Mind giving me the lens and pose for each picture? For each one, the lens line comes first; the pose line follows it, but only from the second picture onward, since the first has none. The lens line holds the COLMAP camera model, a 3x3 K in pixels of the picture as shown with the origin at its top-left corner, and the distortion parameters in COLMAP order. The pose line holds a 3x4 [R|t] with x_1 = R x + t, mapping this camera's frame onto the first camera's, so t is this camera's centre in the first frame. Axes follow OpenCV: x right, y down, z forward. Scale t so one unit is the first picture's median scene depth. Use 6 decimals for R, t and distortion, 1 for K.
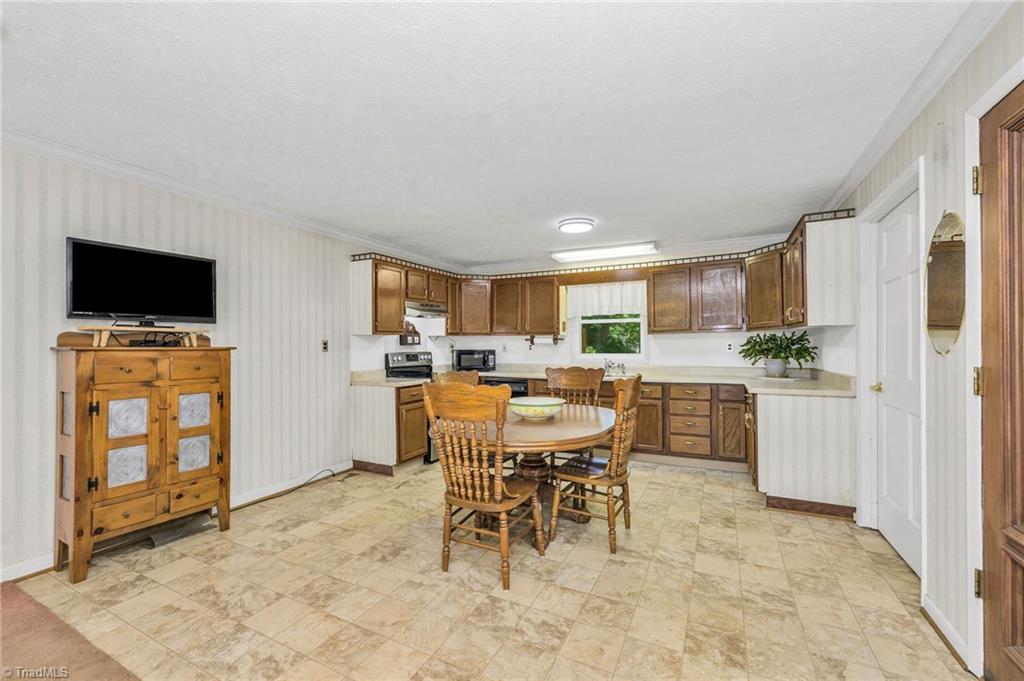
lens RADIAL K [[413.8, 0, 512.0], [0, 413.8, 340.5], [0, 0, 1]] dist [-0.000703, -0.000004]
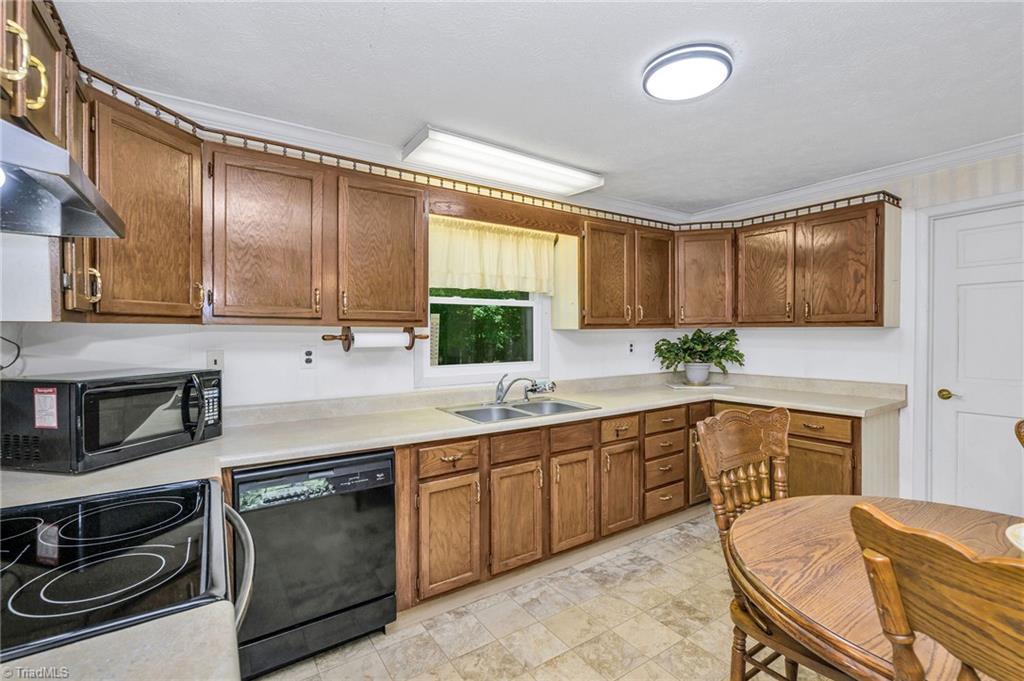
lens RADIAL K [[452.5, 0, 512.0], [0, 452.5, 340.5], [0, 0, 1]] dist [-0.001782, -0.000103]
pose [[0.491594, -0.012405, 0.870736, -0.248437], [-0.011686, 0.999715, 0.020840, -0.010030], [-0.870746, -0.020421, 0.491308, 0.690633]]
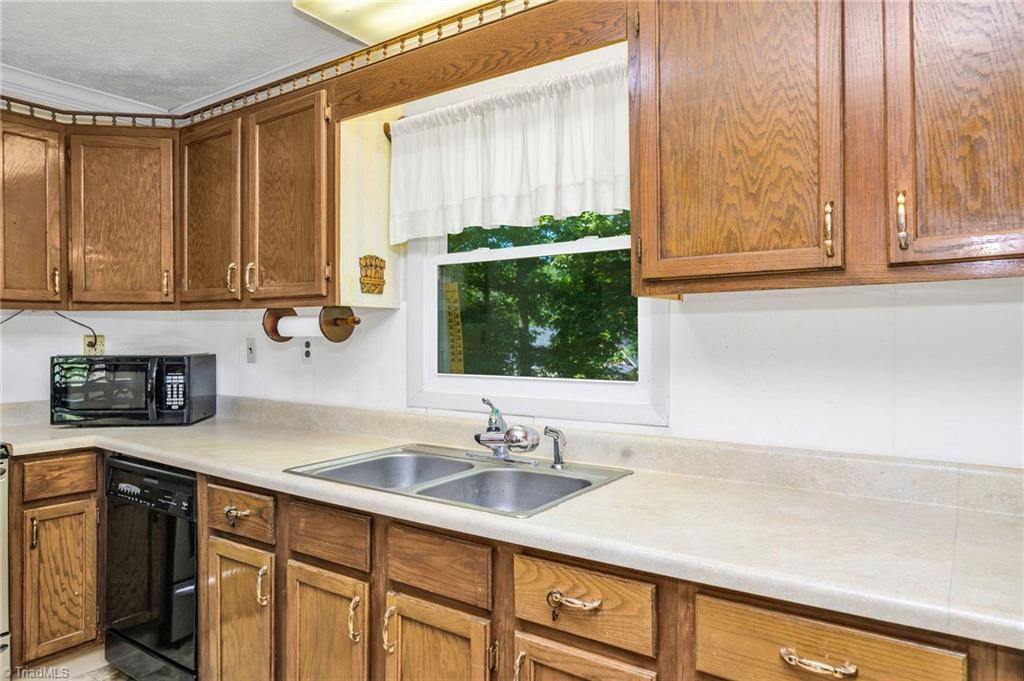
lens RADIAL K [[662.4, 0, 512.0], [0, 662.4, 340.5], [0, 0, 1]] dist [-0.000609, 0.000478]
pose [[0.988794, 0.002145, -0.149271, 0.284847], [0.001486, 0.999706, 0.024207, -0.000950], [0.149279, -0.024157, 0.988500, 0.593215]]
